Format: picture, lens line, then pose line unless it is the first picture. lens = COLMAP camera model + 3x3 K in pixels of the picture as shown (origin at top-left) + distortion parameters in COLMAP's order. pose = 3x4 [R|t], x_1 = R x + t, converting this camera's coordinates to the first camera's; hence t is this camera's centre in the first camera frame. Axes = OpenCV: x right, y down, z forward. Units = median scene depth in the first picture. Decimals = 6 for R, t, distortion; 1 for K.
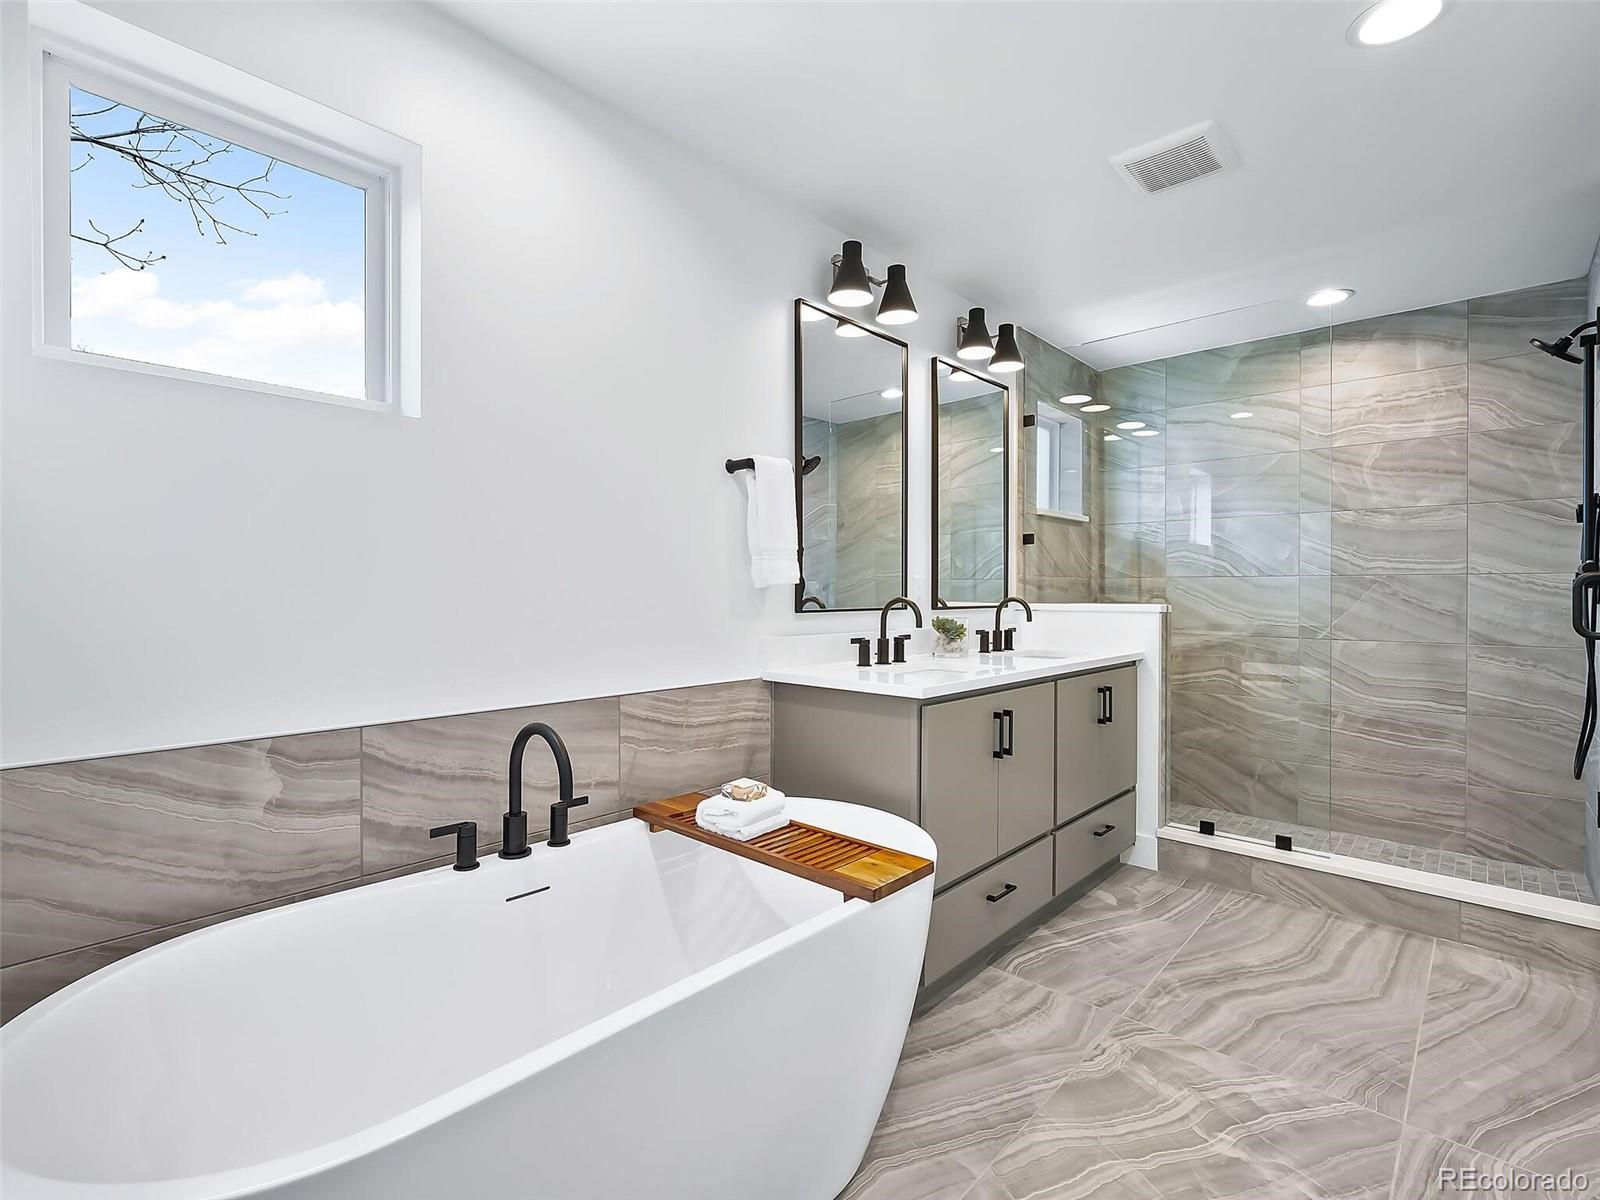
lens RADIAL K [[764.7, 0, 800.0], [0, 764.7, 600.0], [0, 0, 1]] dist [-0.001540, -0.001115]
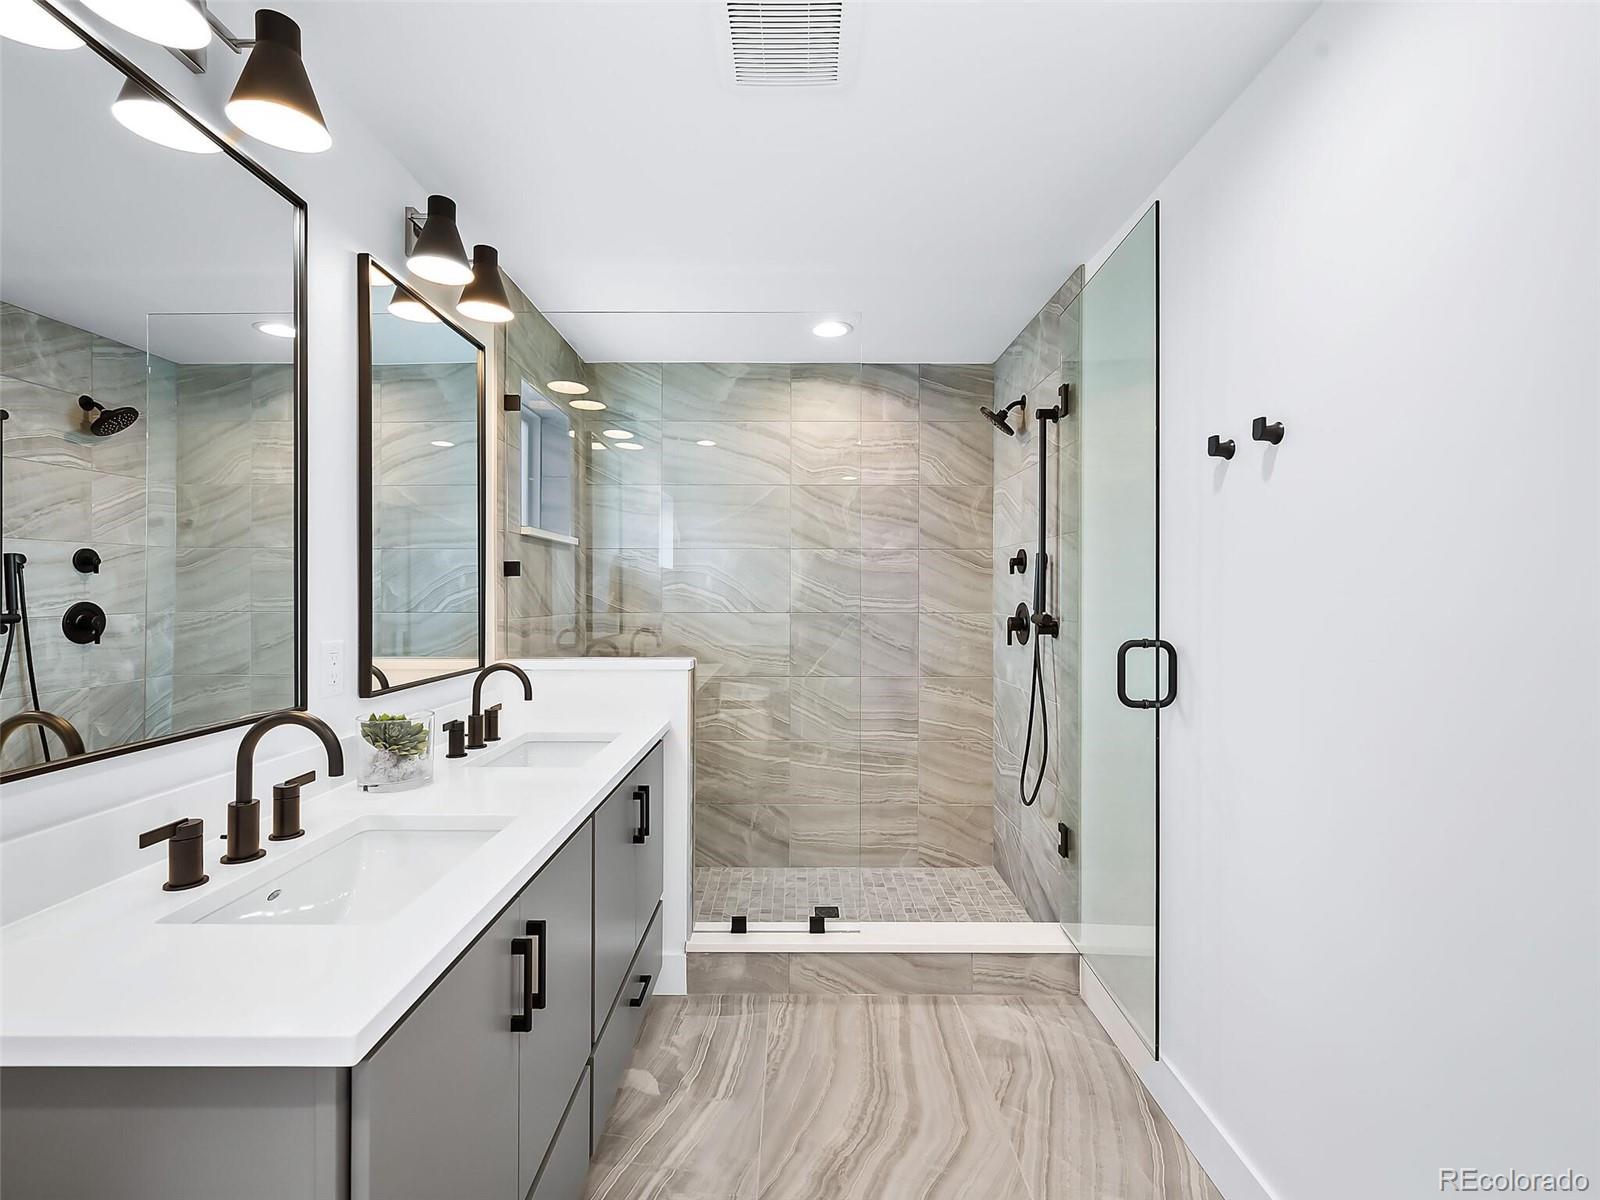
lens RADIAL K [[718.4, 0, 800.0], [0, 718.4, 600.0], [0, 0, 1]] dist [-0.002079, -0.000475]
pose [[0.739960, -0.002361, 0.672647, 0.050441], [0.004184, 0.999991, -0.001093, -0.051994], [-0.672638, 0.003623, 0.739963, 0.346018]]
